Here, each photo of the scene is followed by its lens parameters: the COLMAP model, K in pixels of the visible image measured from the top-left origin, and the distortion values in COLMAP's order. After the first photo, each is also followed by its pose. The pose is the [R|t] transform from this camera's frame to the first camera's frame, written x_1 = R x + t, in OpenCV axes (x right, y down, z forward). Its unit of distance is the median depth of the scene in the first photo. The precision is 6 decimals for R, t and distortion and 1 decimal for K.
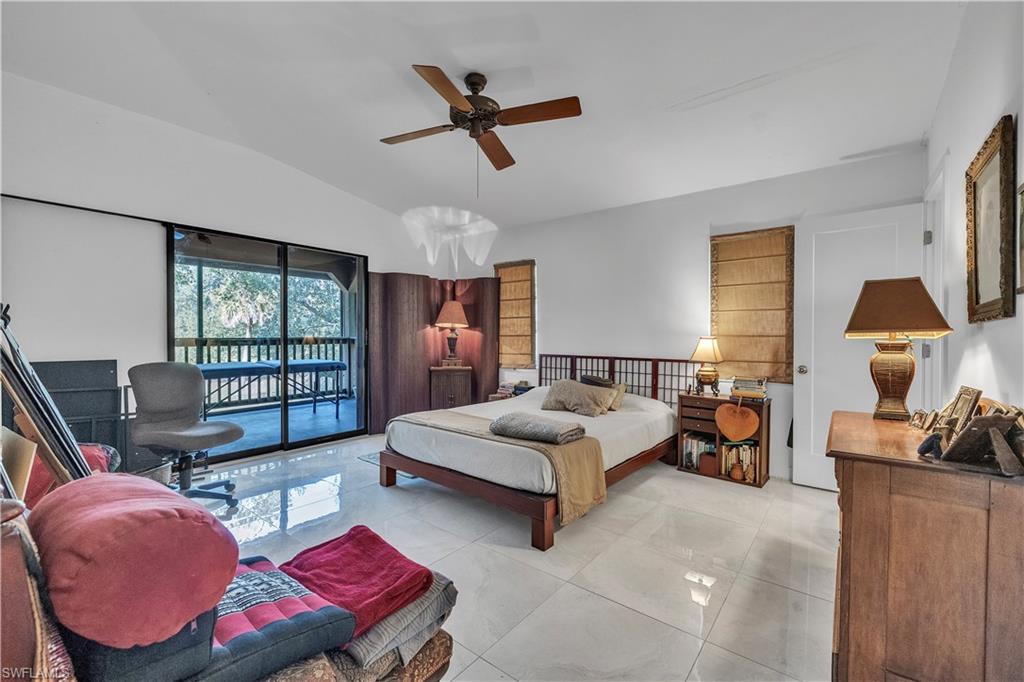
lens RADIAL K [[435.7, 0, 497.3], [0, 435.7, 338.8], [0, 0, 1]] dist [-0.005908, -0.000500]
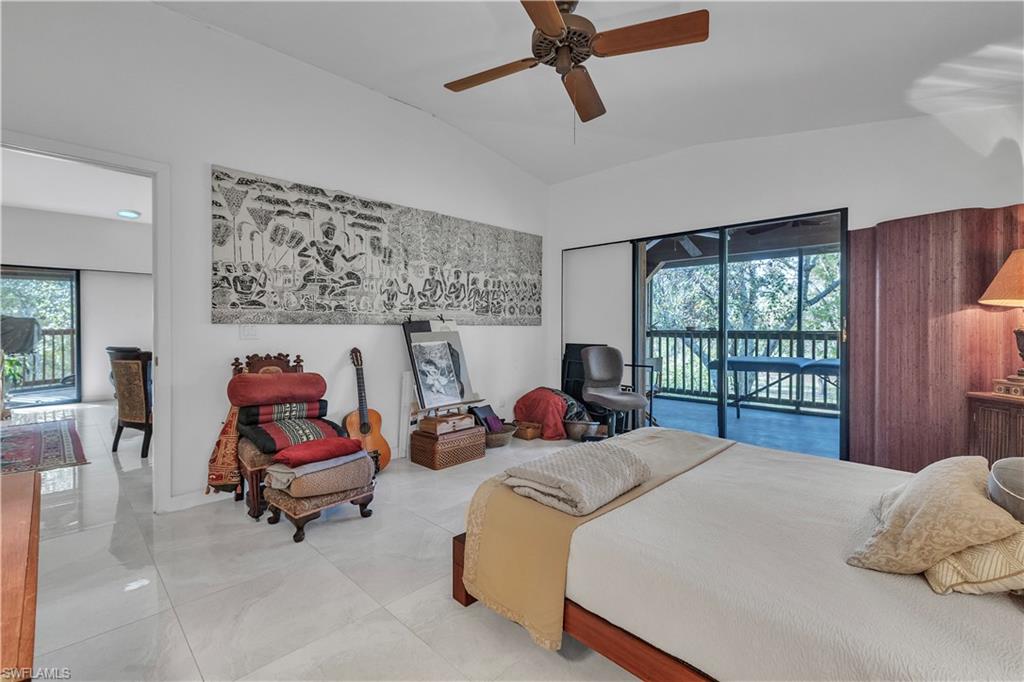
lens RADIAL K [[435.7, 0, 497.3], [0, 435.7, 338.8], [0, 0, 1]] dist [-0.005908, -0.000500]
pose [[-0.091538, 0.022055, -0.995557, 0.400592], [-0.006781, 0.999718, 0.022771, -0.002333], [0.995779, 0.008835, -0.091362, 0.519865]]
